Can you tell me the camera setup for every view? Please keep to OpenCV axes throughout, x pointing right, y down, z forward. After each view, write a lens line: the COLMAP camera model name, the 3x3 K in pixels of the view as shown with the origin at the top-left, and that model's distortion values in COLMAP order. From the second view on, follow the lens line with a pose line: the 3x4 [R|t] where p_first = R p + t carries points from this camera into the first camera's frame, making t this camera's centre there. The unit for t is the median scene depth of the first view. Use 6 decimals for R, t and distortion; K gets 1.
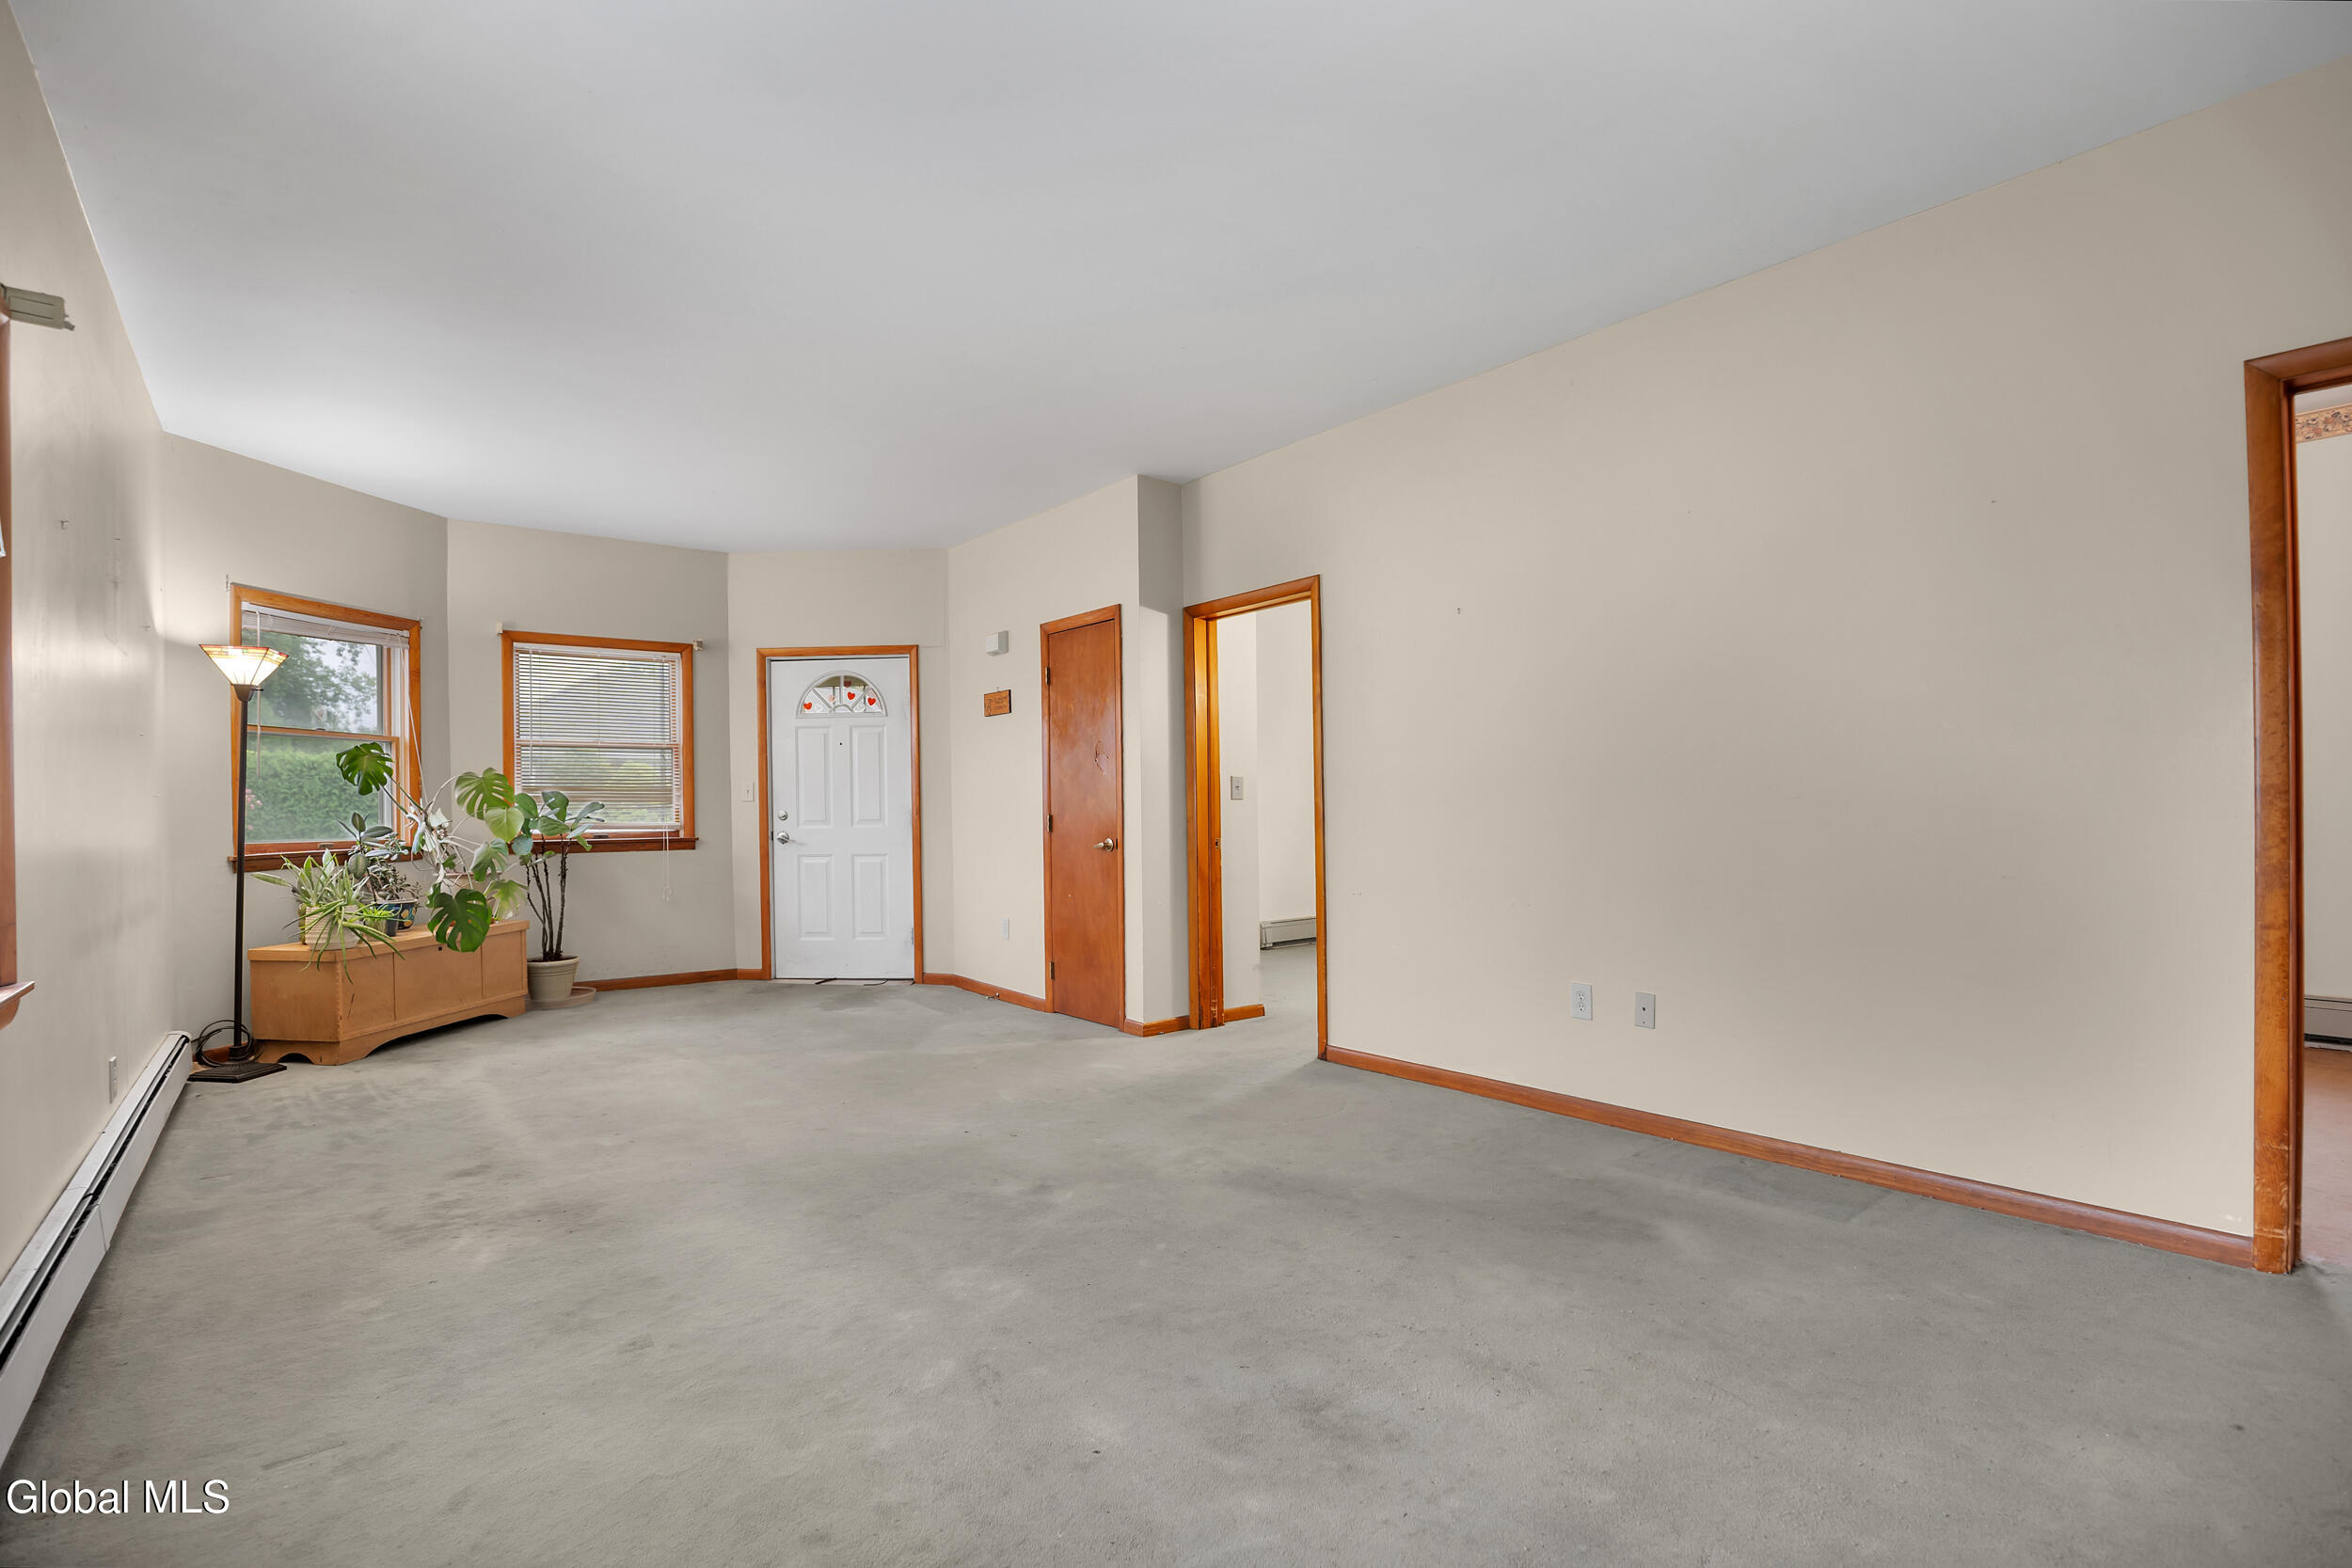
lens RADIAL K [[1104.9, 0, 1175.1], [0, 1104.9, 804.7], [0, 0, 1]] dist [-0.032059, 0.002999]
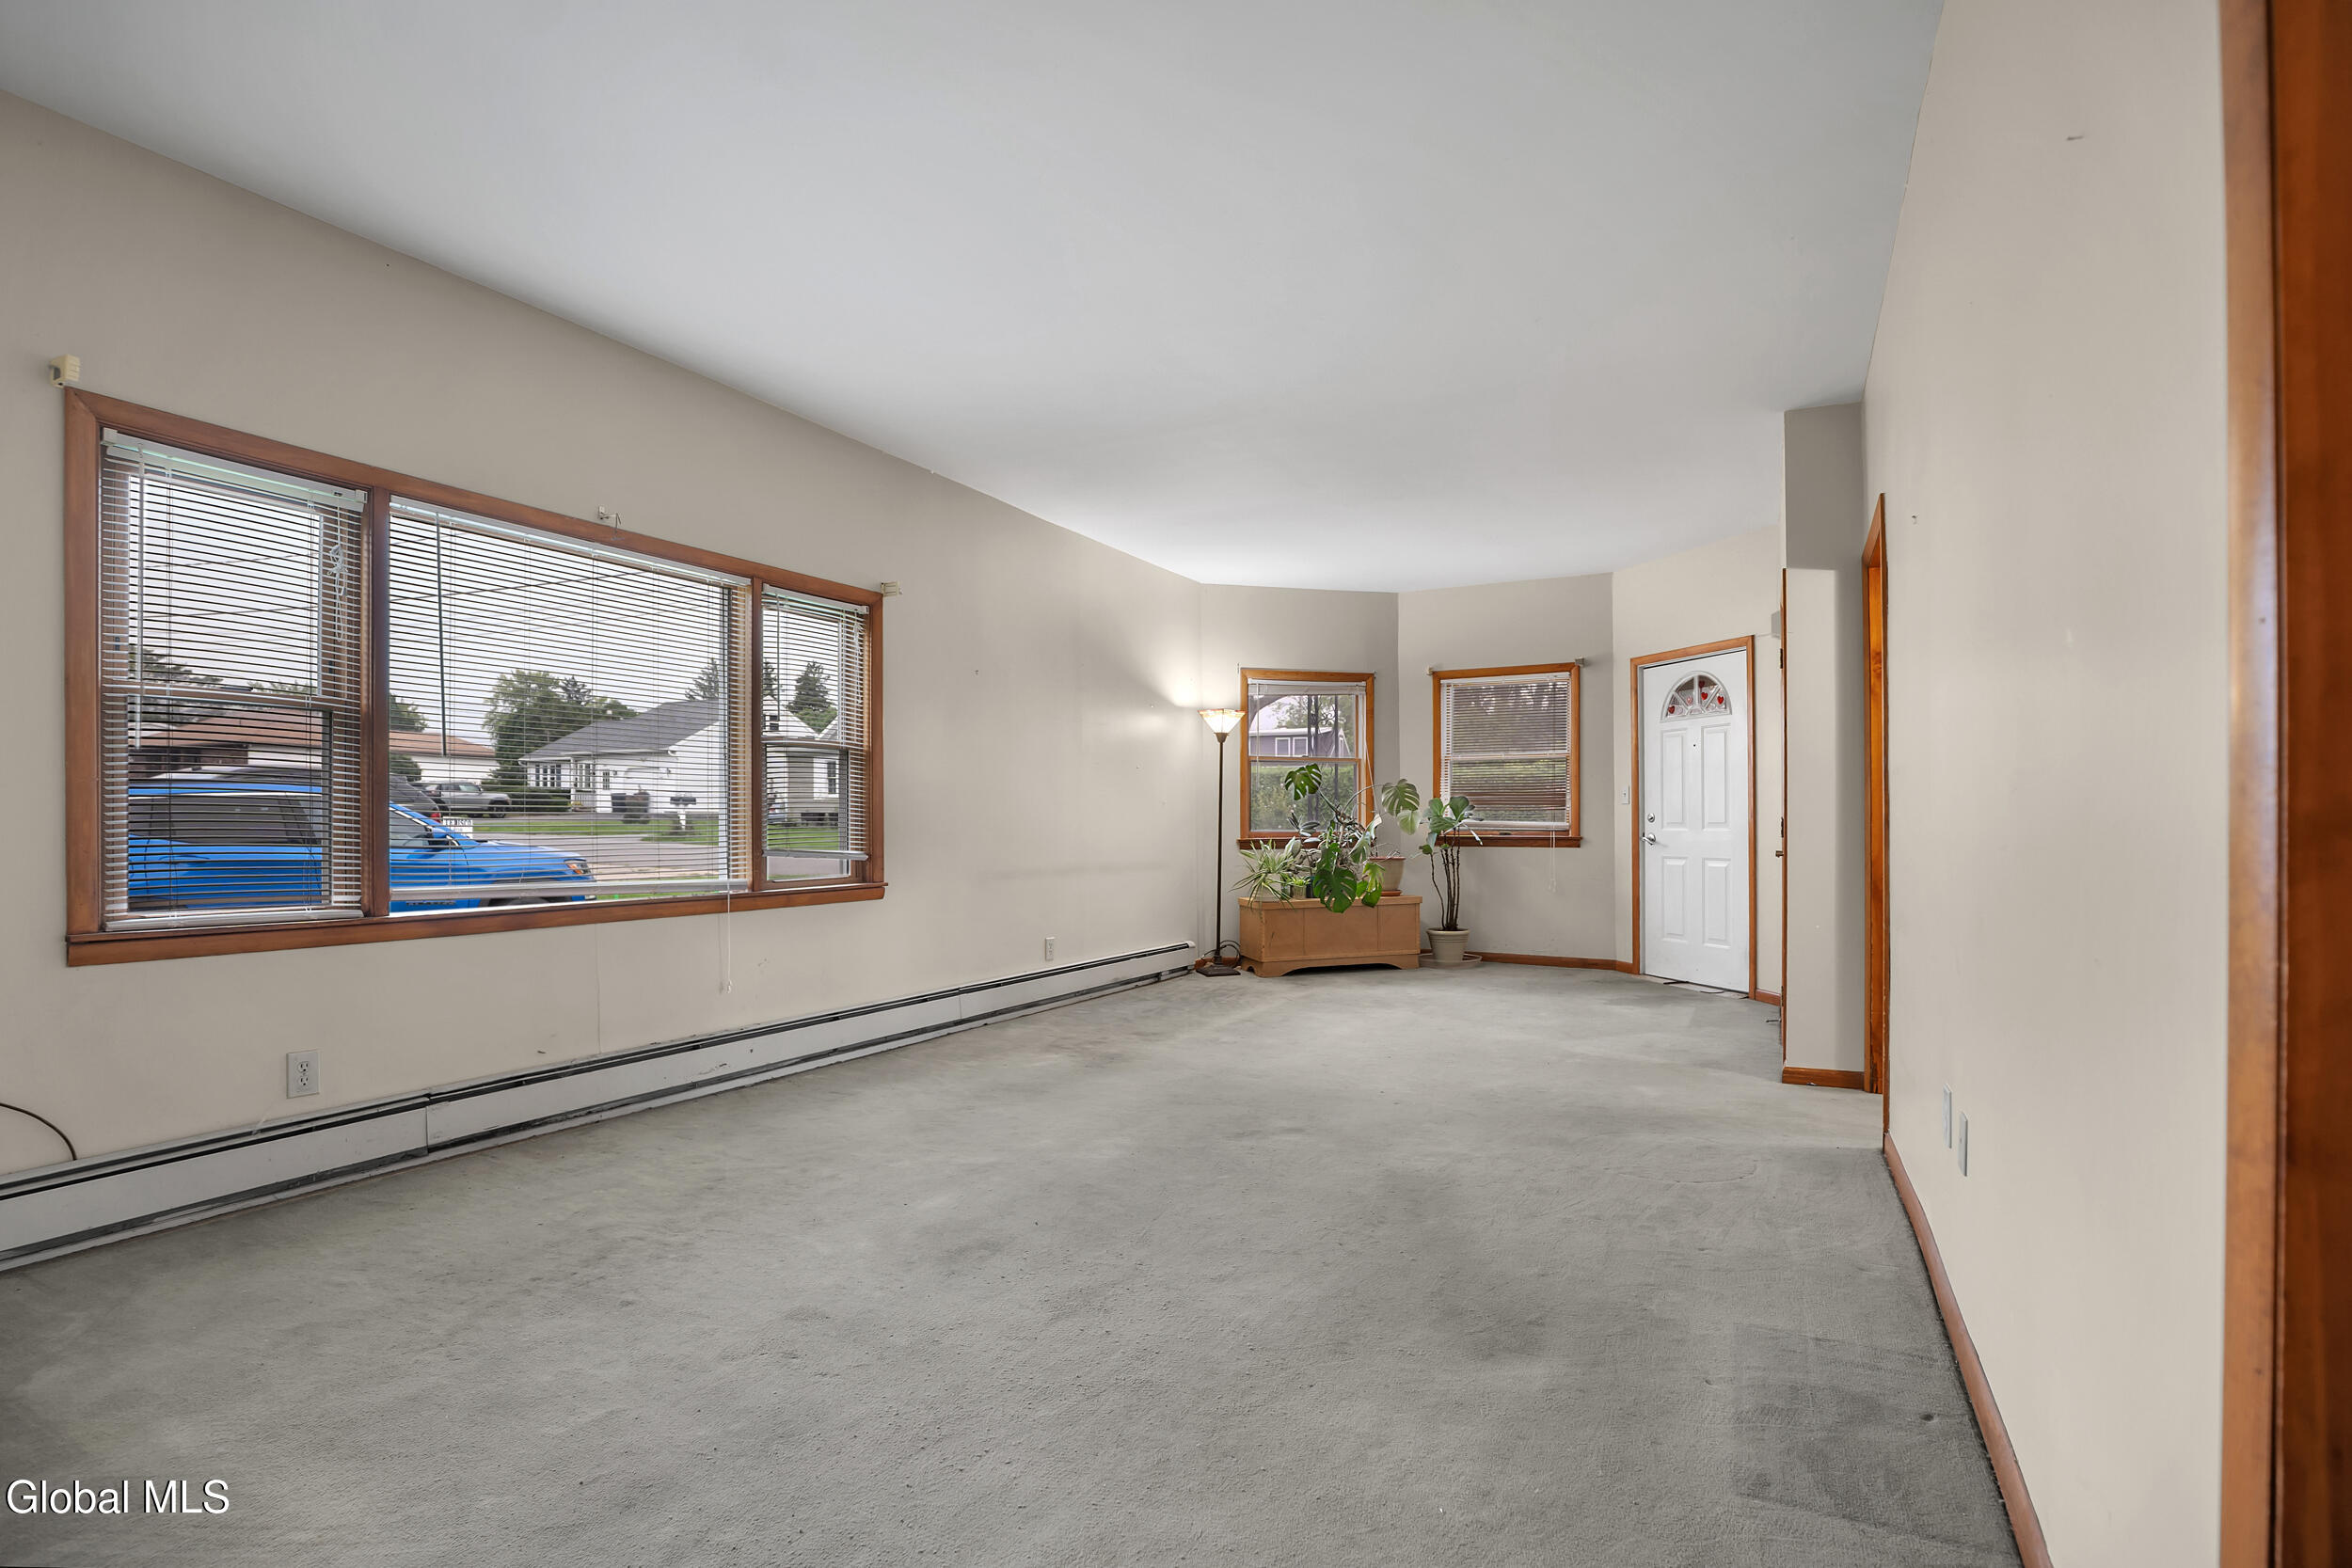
lens RADIAL K [[1104.9, 0, 1200.6], [0, 1104.9, 826.7], [0, 0, 1]] dist [-0.032059, 0.002999]
pose [[0.409901, 0.015784, -0.911993, 0.469383], [-0.000423, 0.999853, 0.017115, 0.001184], [0.912130, -0.006630, 0.409848, 0.217679]]
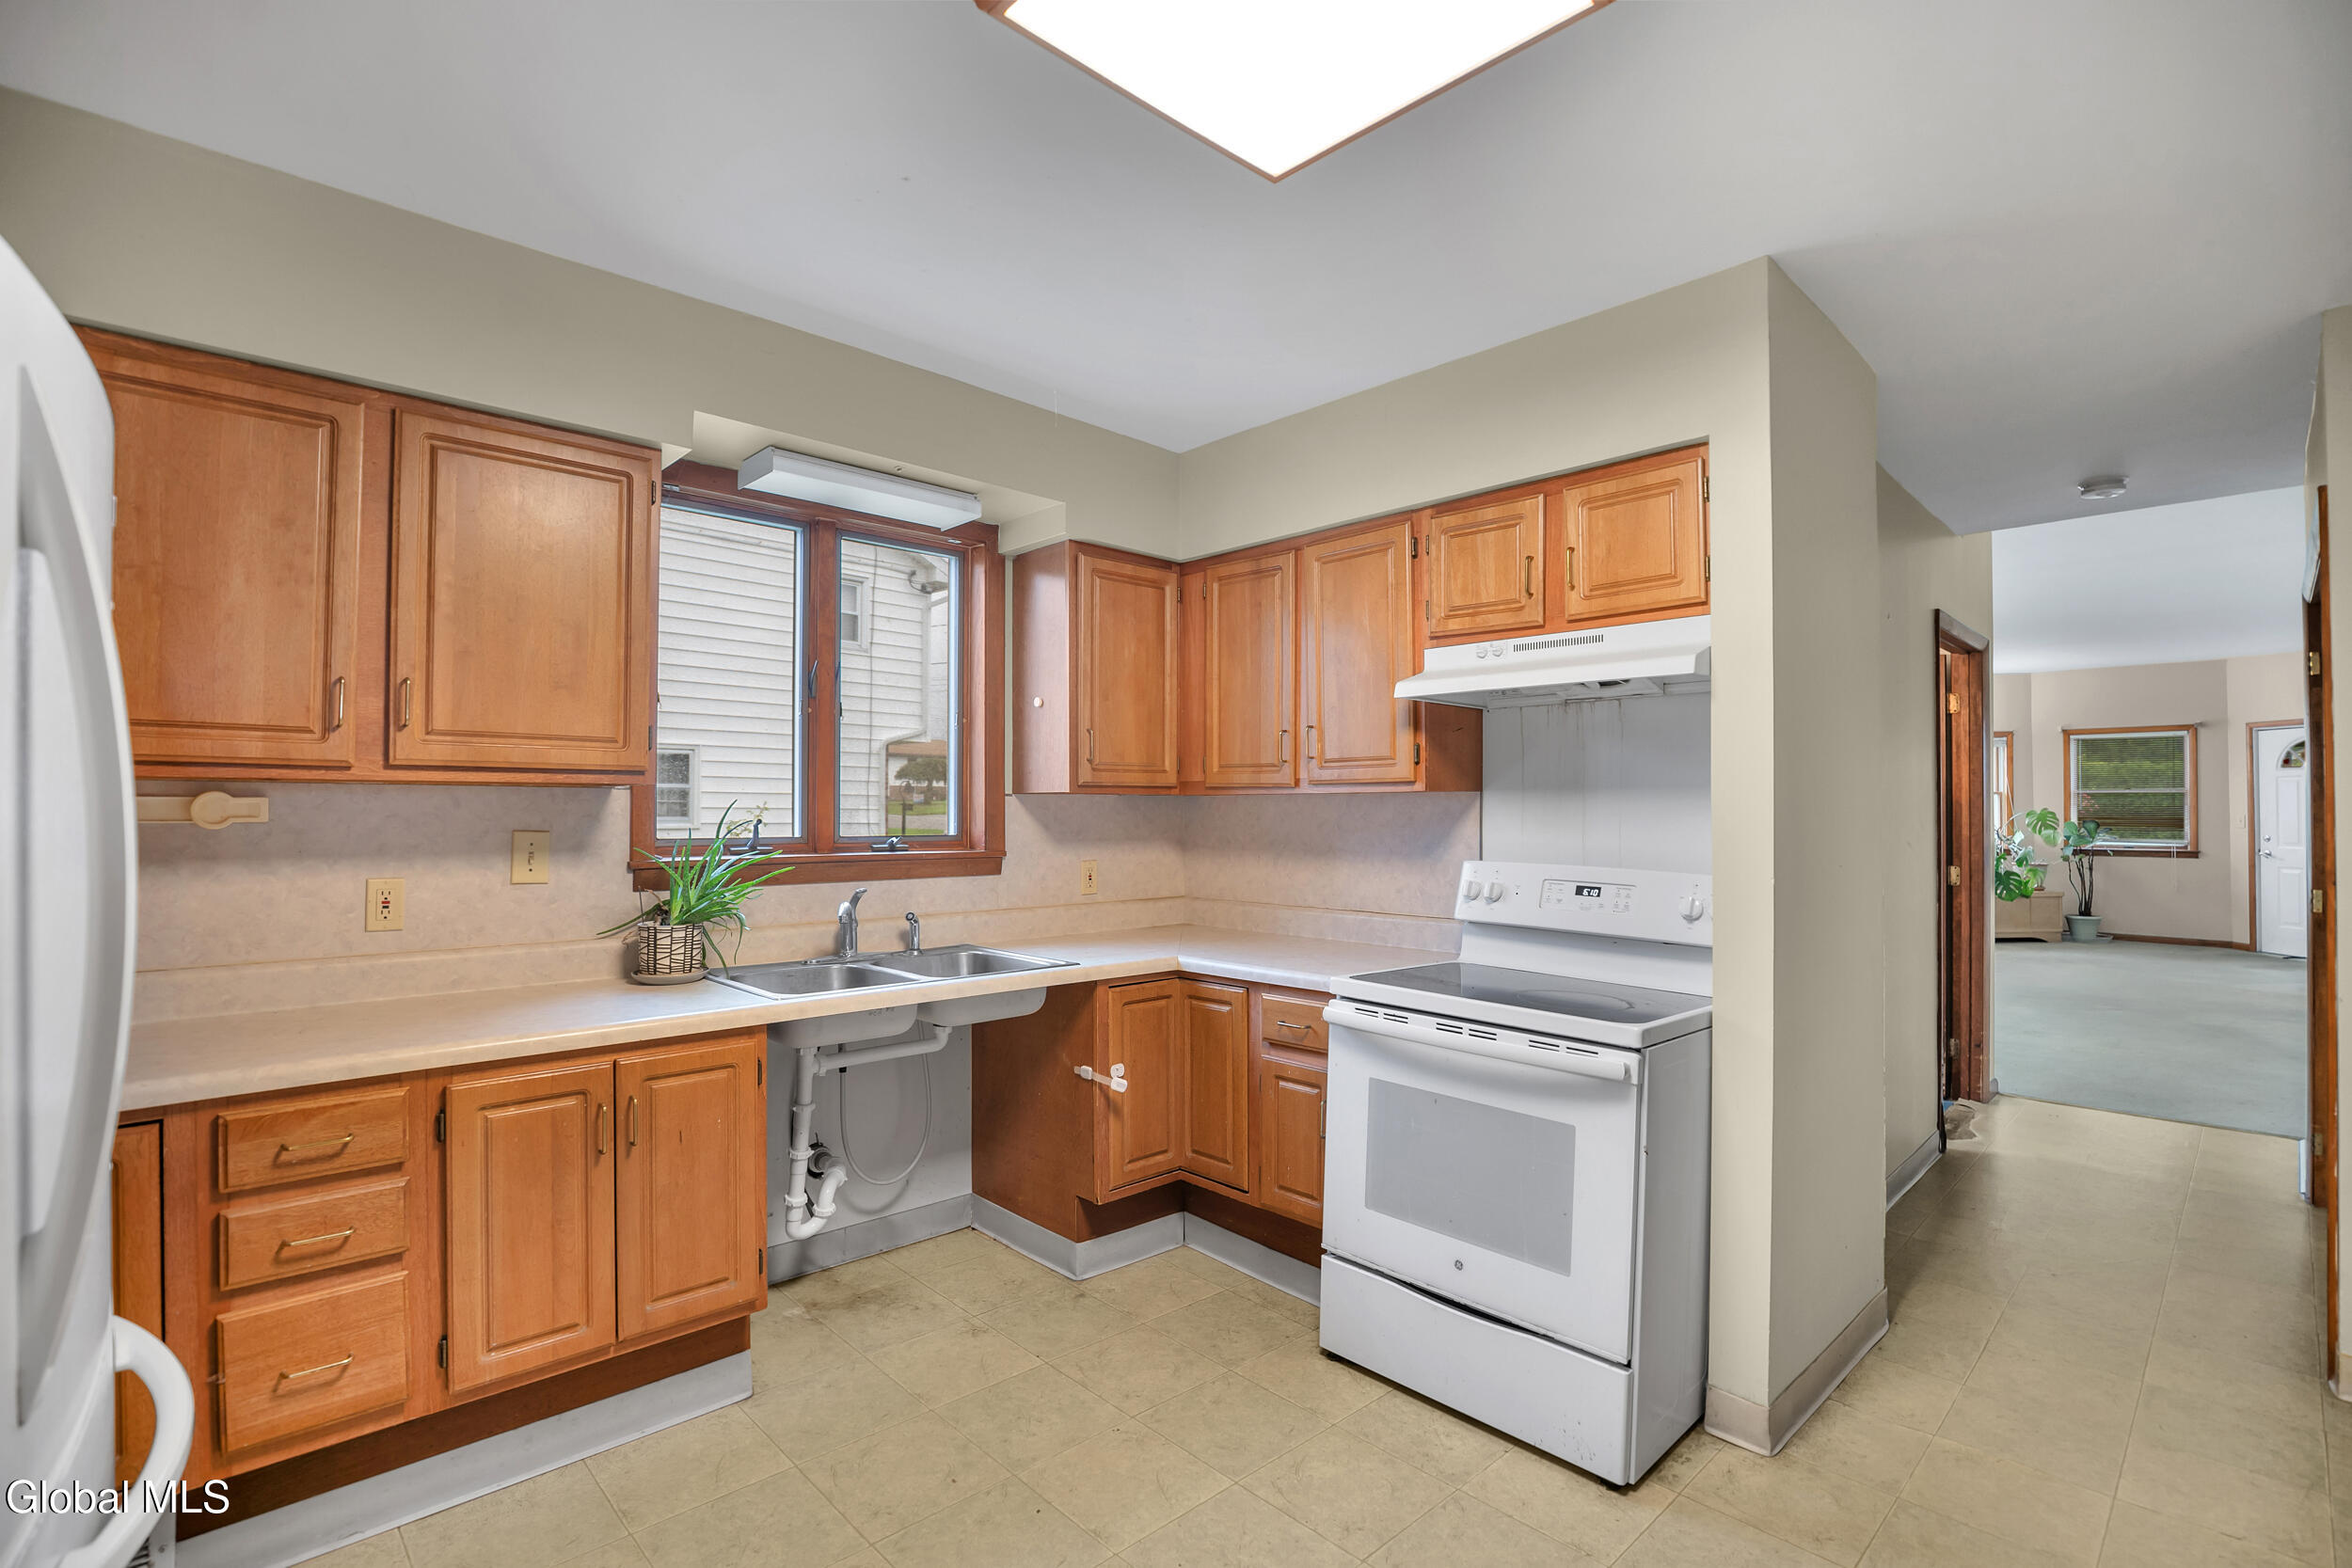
lens RADIAL K [[1104.9, 0, 1174.3], [0, 1104.9, 791.1], [0, 0, 1]] dist [-0.032059, 0.002999]
pose [[0.100919, -0.000671, -0.994894, 1.014018], [0.000710, 1.000000, -0.000602, -0.059309], [0.994894, -0.000645, 0.100920, -0.634980]]
